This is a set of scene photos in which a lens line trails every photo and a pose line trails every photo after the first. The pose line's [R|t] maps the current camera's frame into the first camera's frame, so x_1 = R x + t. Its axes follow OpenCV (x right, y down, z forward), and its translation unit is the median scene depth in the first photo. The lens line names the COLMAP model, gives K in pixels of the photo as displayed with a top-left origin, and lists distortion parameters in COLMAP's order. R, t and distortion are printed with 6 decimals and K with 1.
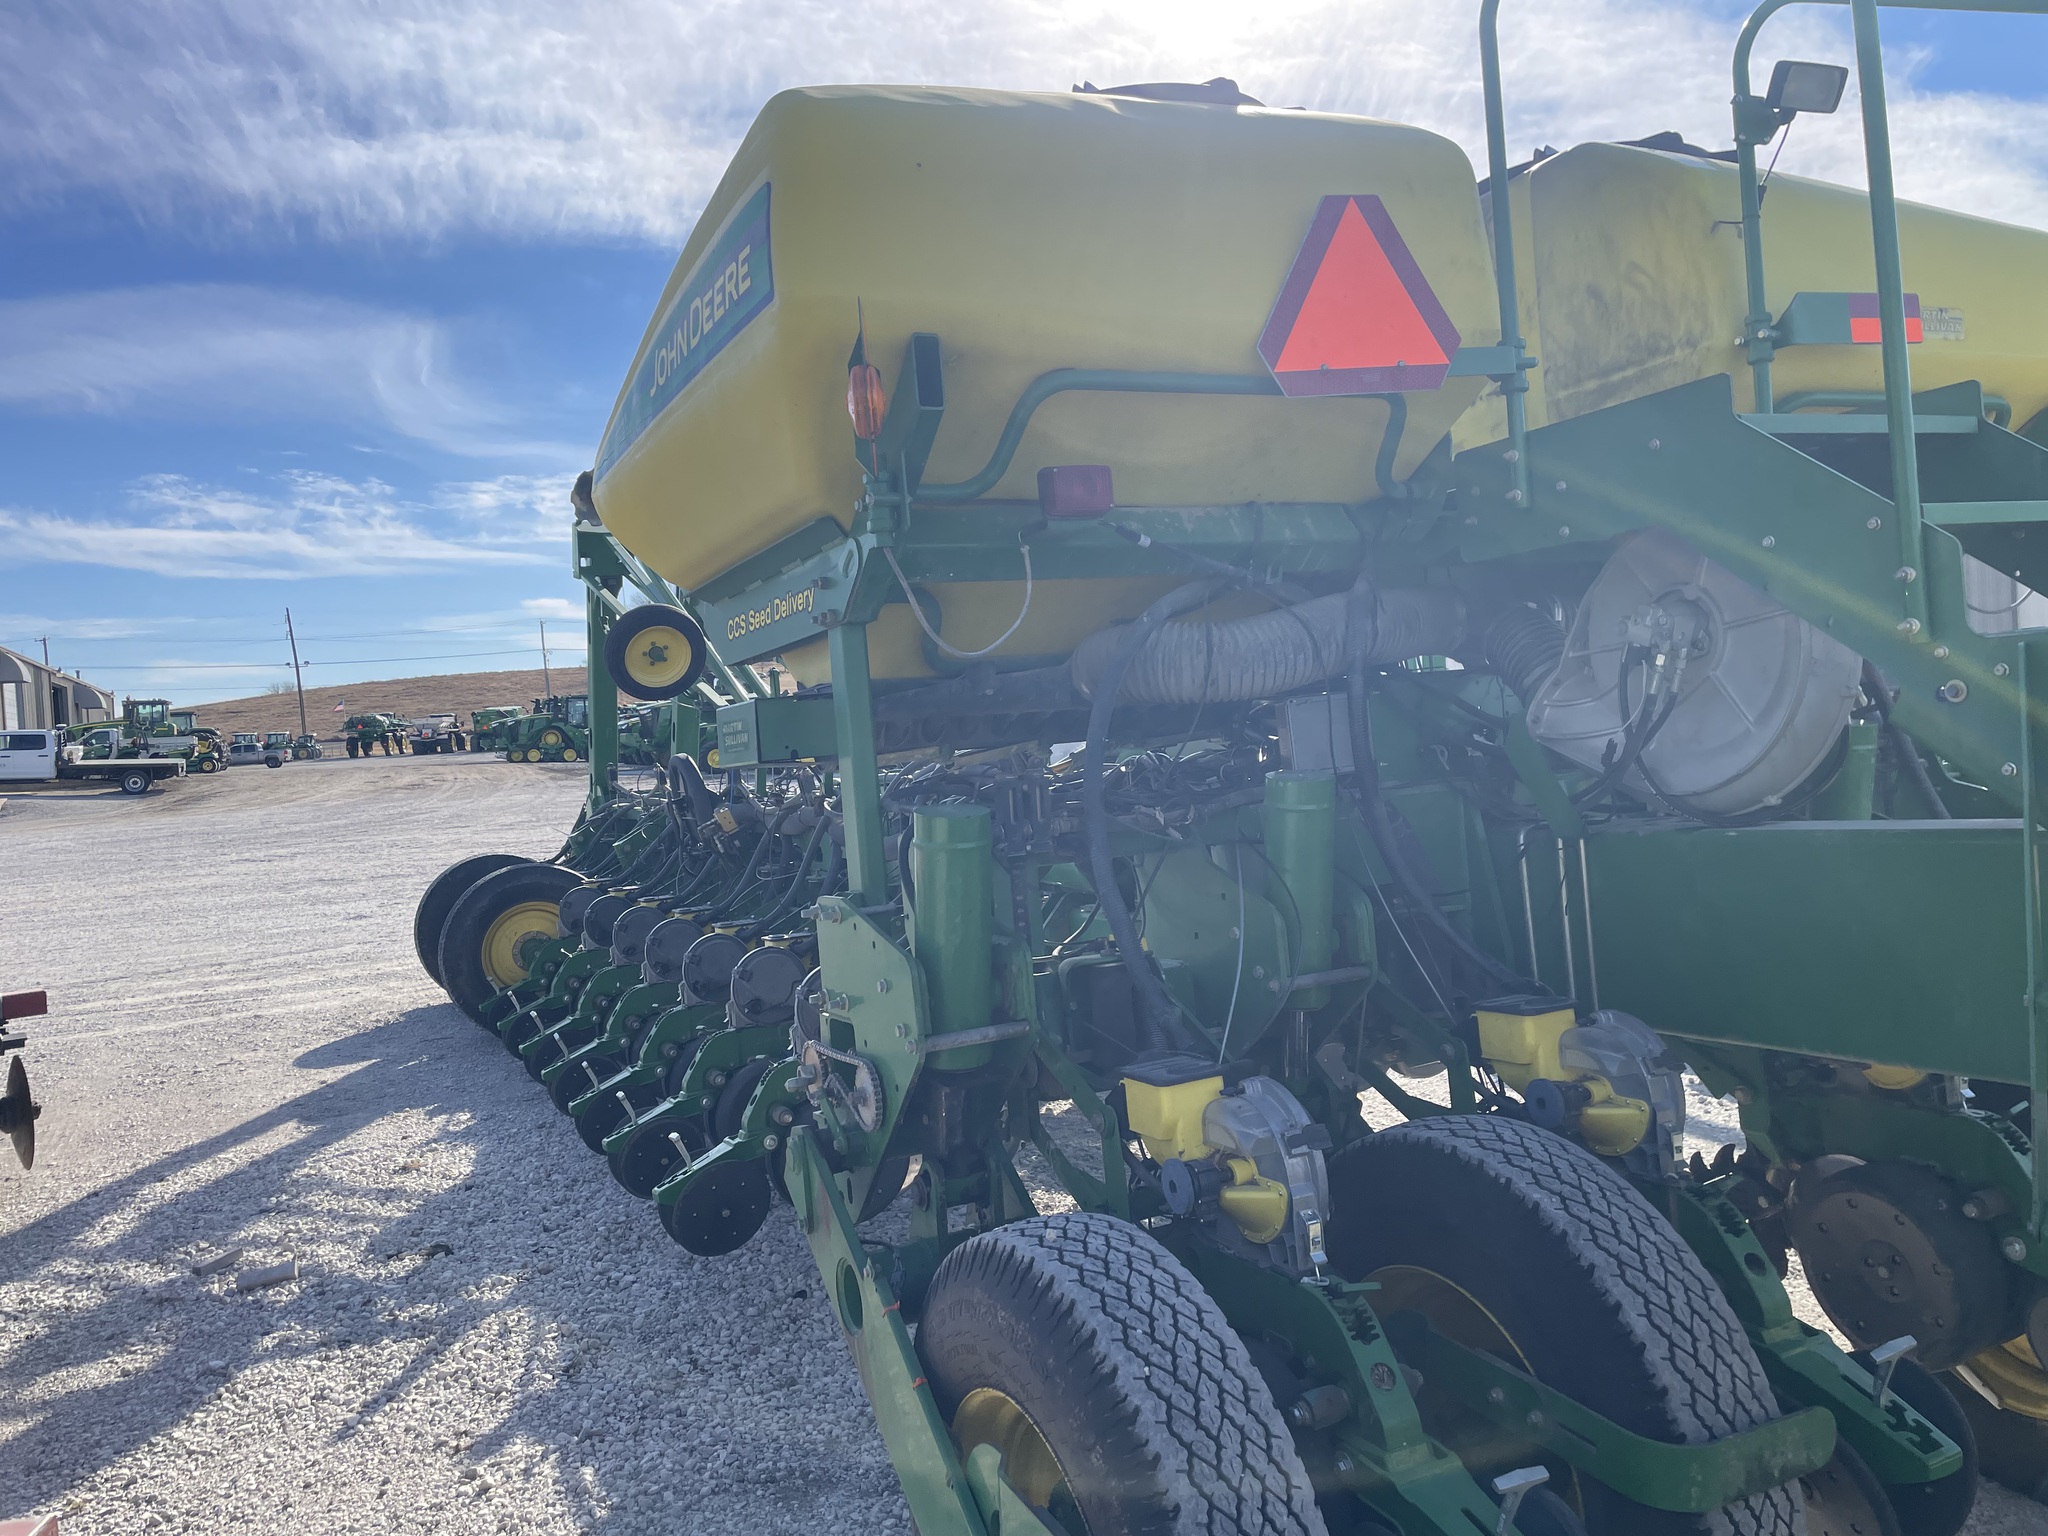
lens RADIAL K [[1524.0, 0, 1032.7], [0, 1524.0, 771.1], [0, 0, 1]] dist [0.089010, -0.109645]
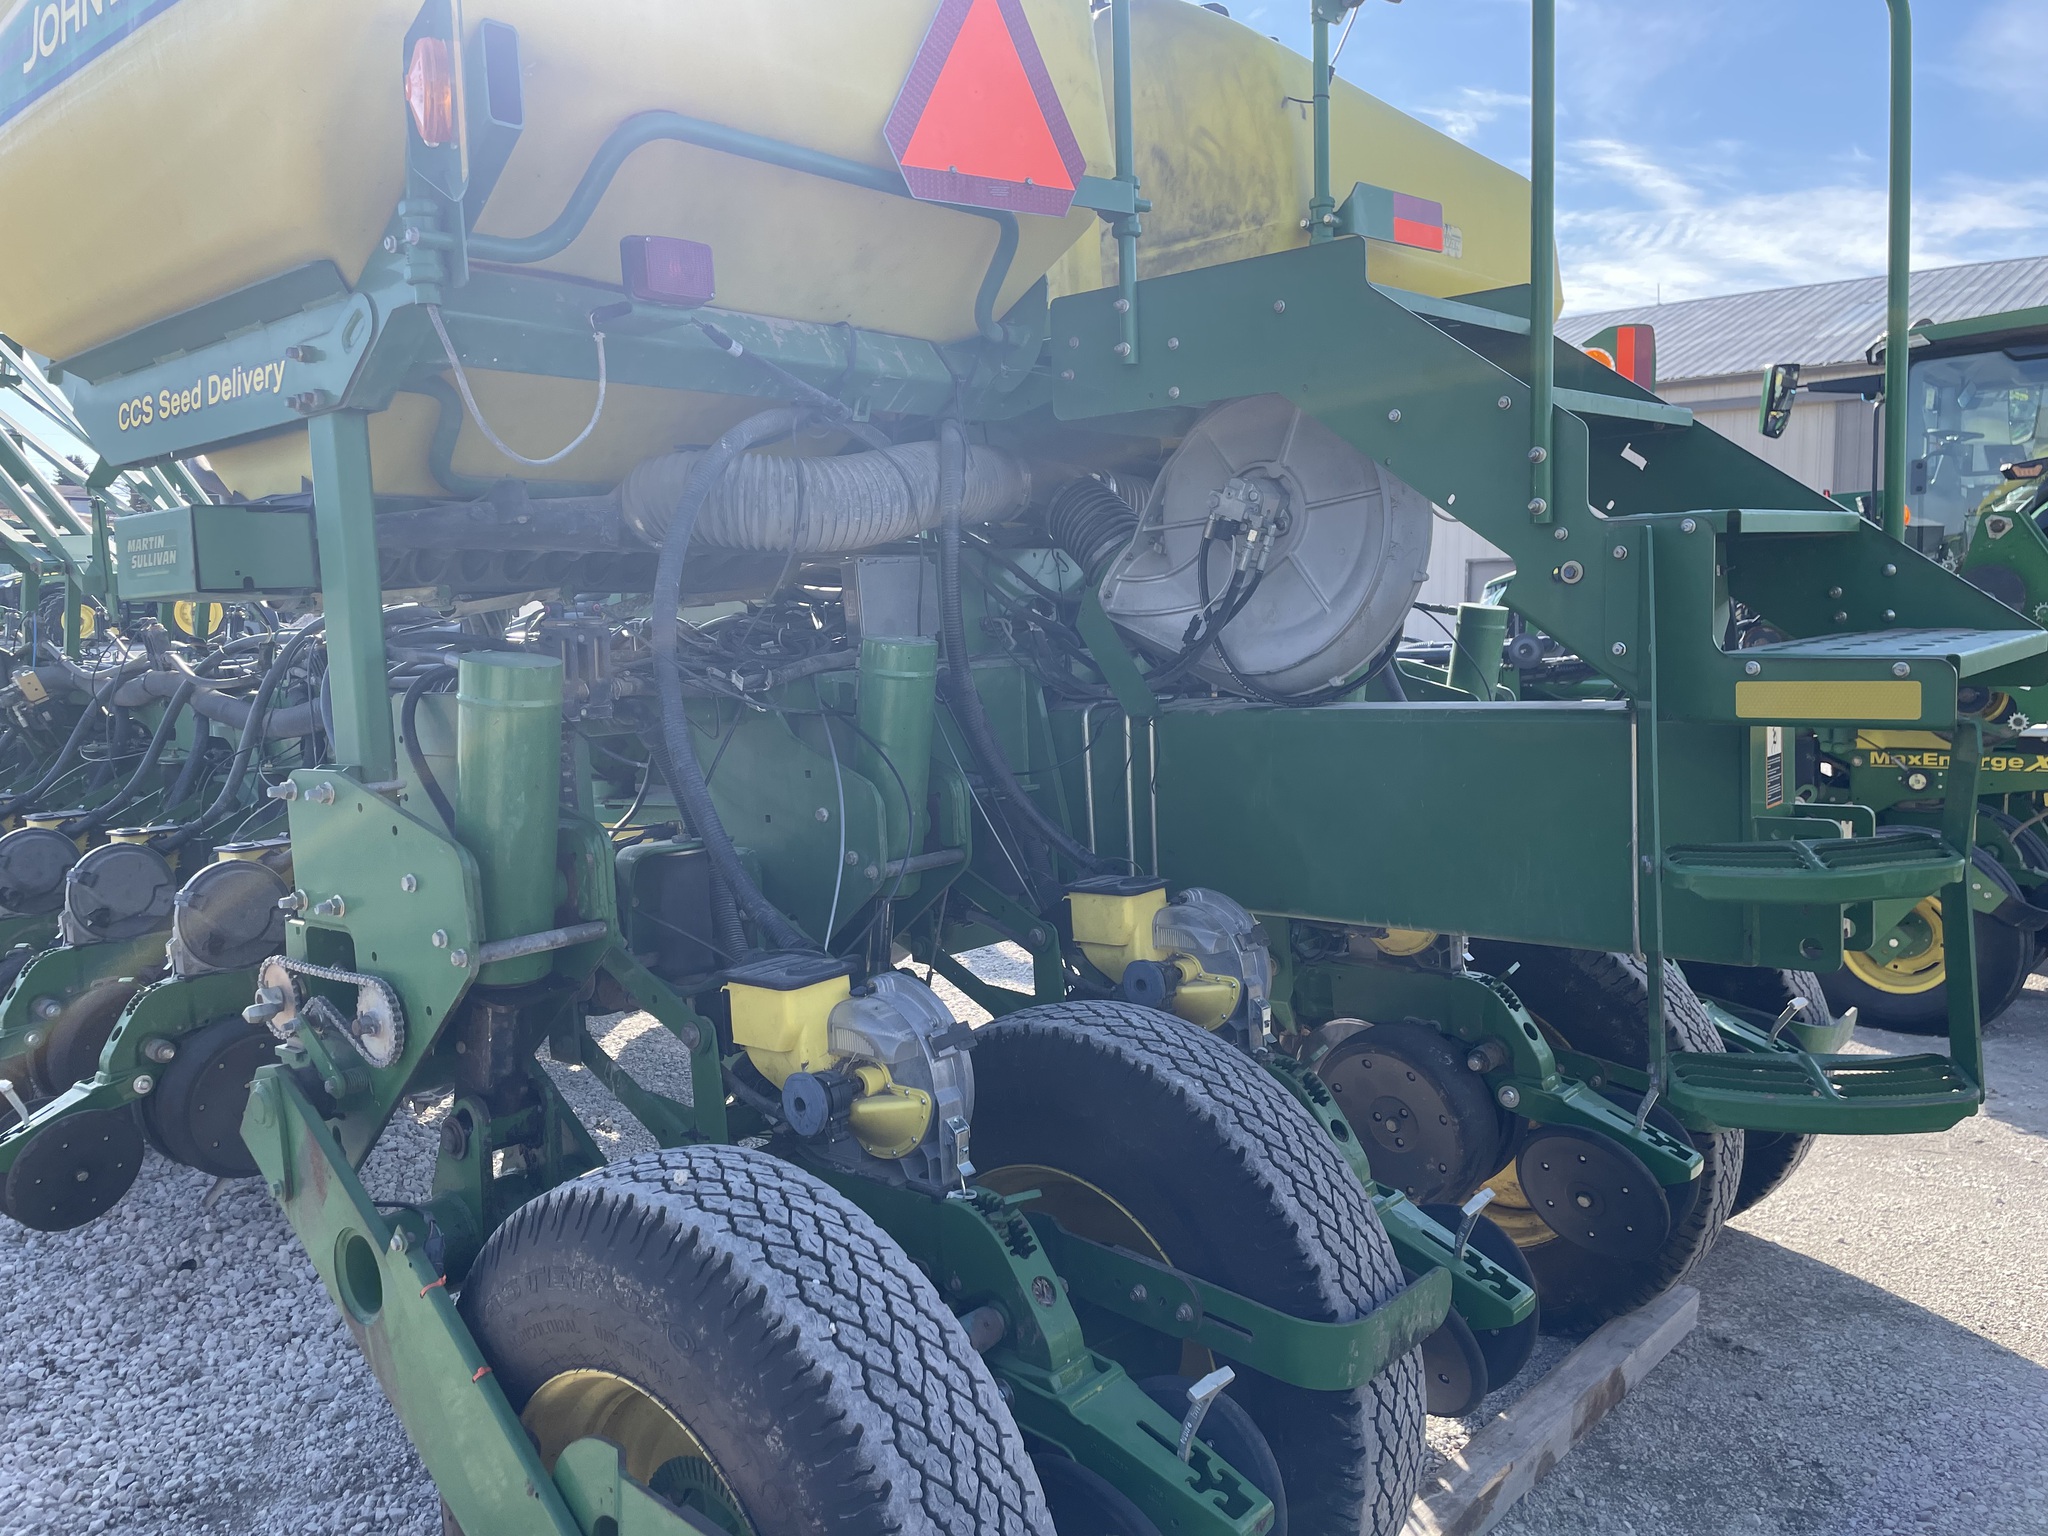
lens RADIAL K [[1520.7, 0, 1020.3], [0, 1520.7, 767.4], [0, 0, 1]] dist [0.093450, -0.115383]
pose [[0.919430, 0.008474, 0.393163, -0.109960], [-0.034040, 0.997730, 0.058100, 0.023847], [-0.391778, -0.066802, 0.917631, 0.147862]]
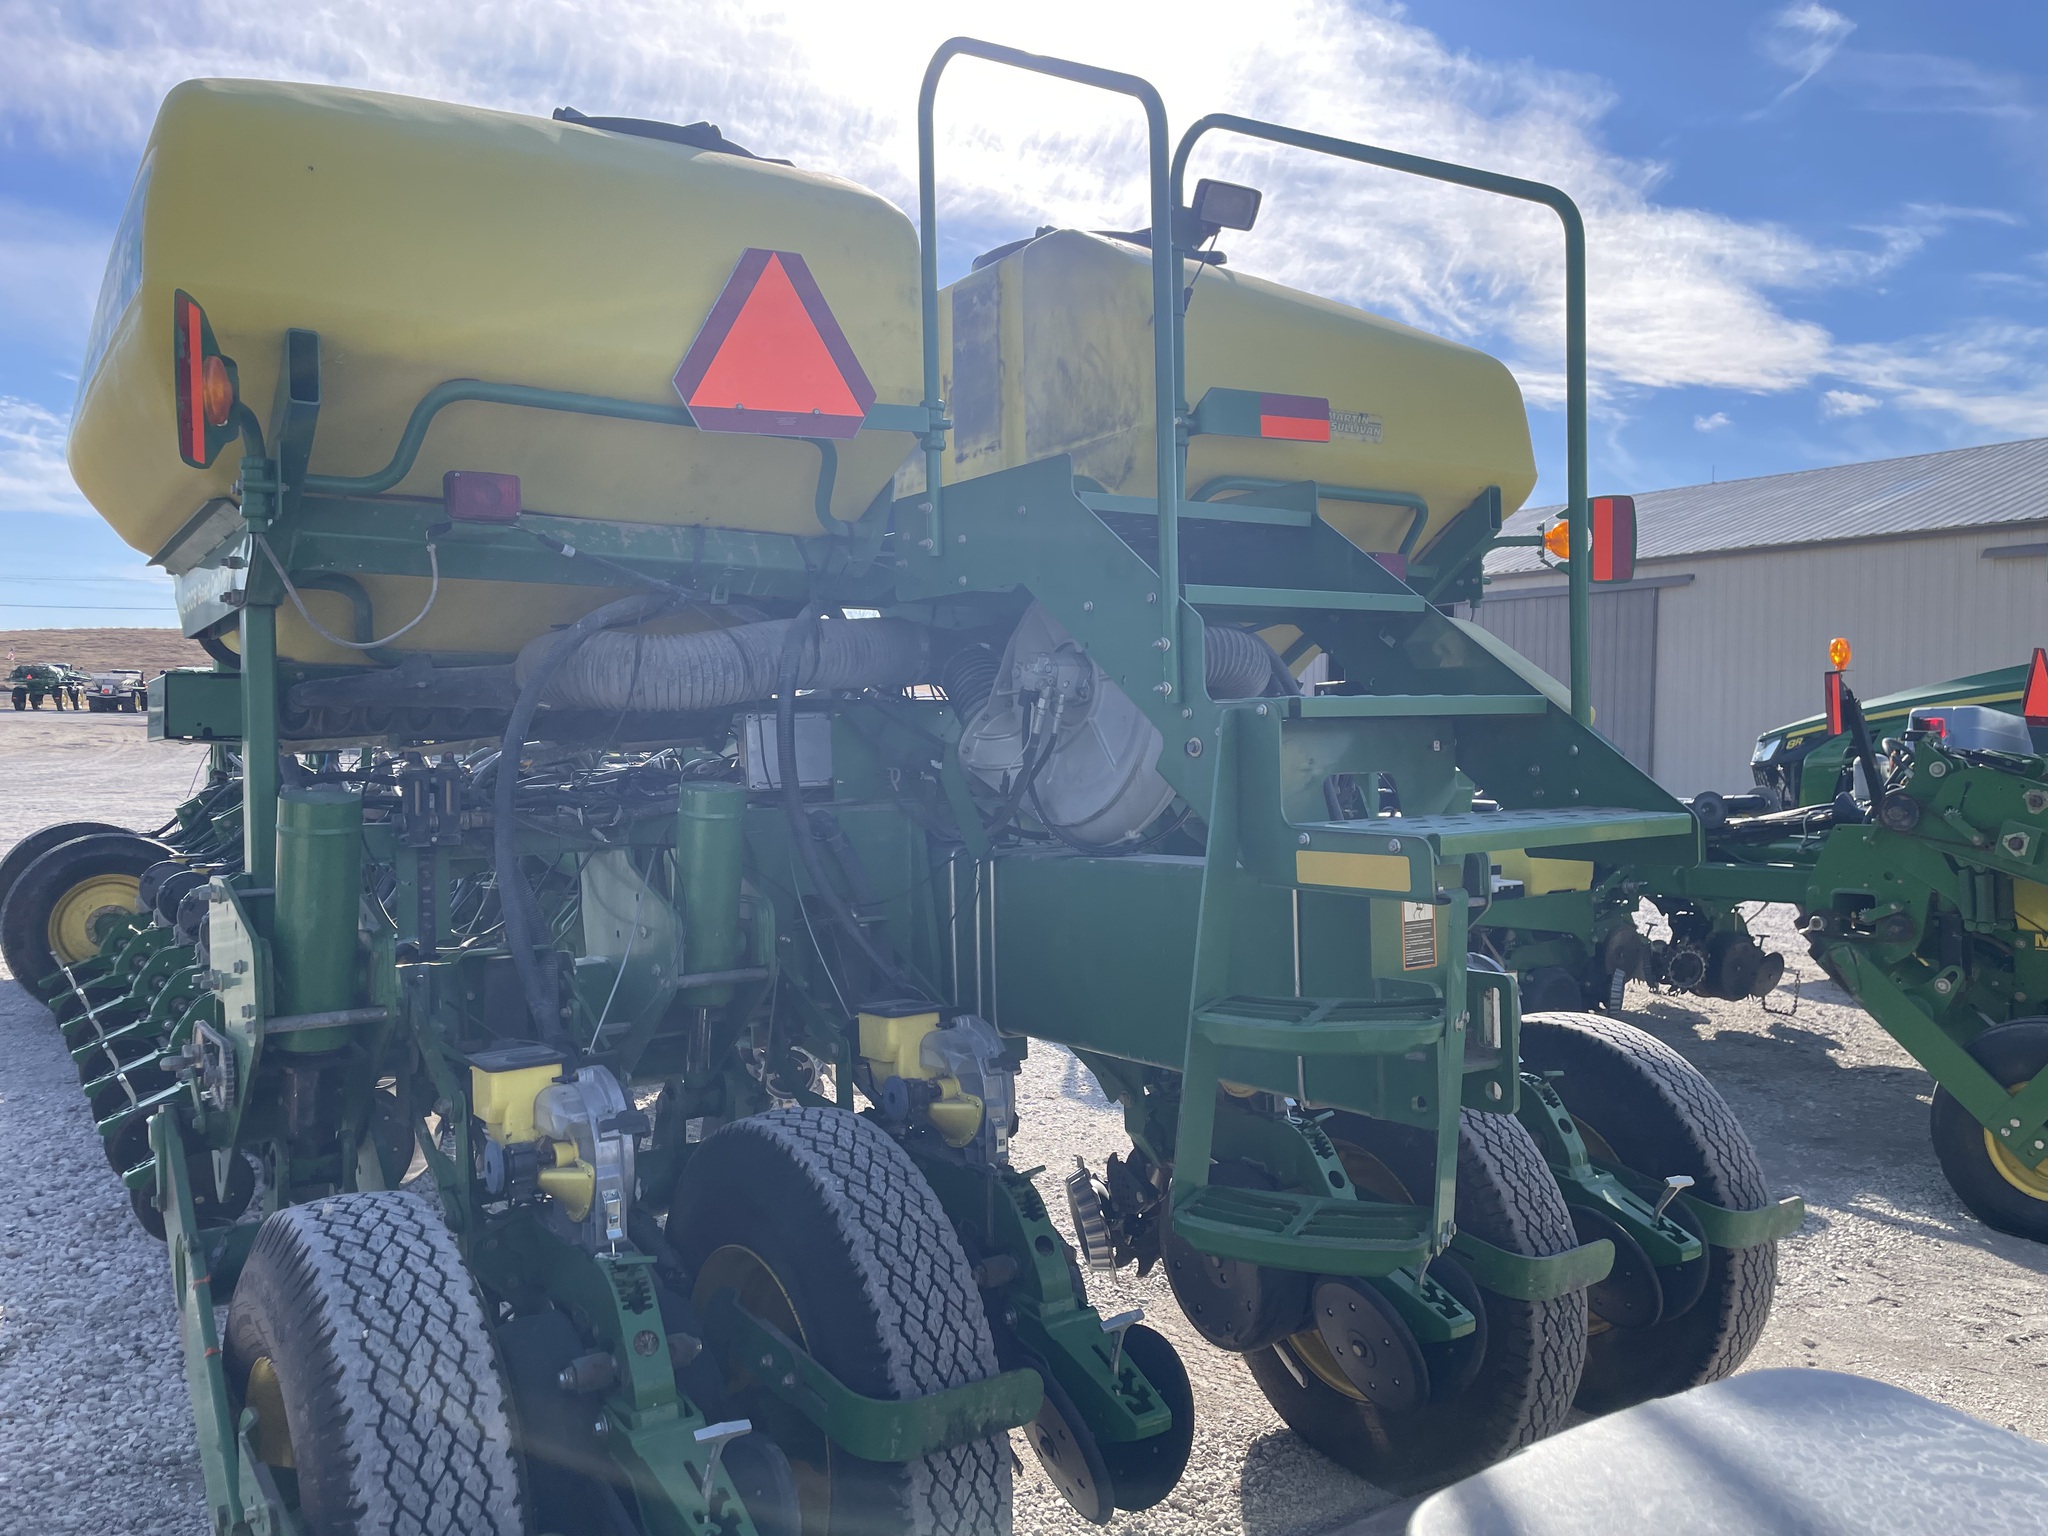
lens RADIAL K [[1524.0, 0, 1032.7], [0, 1524.0, 771.1], [0, 0, 1]] dist [0.089010, -0.109645]
pose [[0.984846, 0.067497, 0.159758, 0.222835], [-0.066220, 0.997716, -0.013307, -0.007972], [-0.160292, 0.002526, 0.987066, -0.083474]]
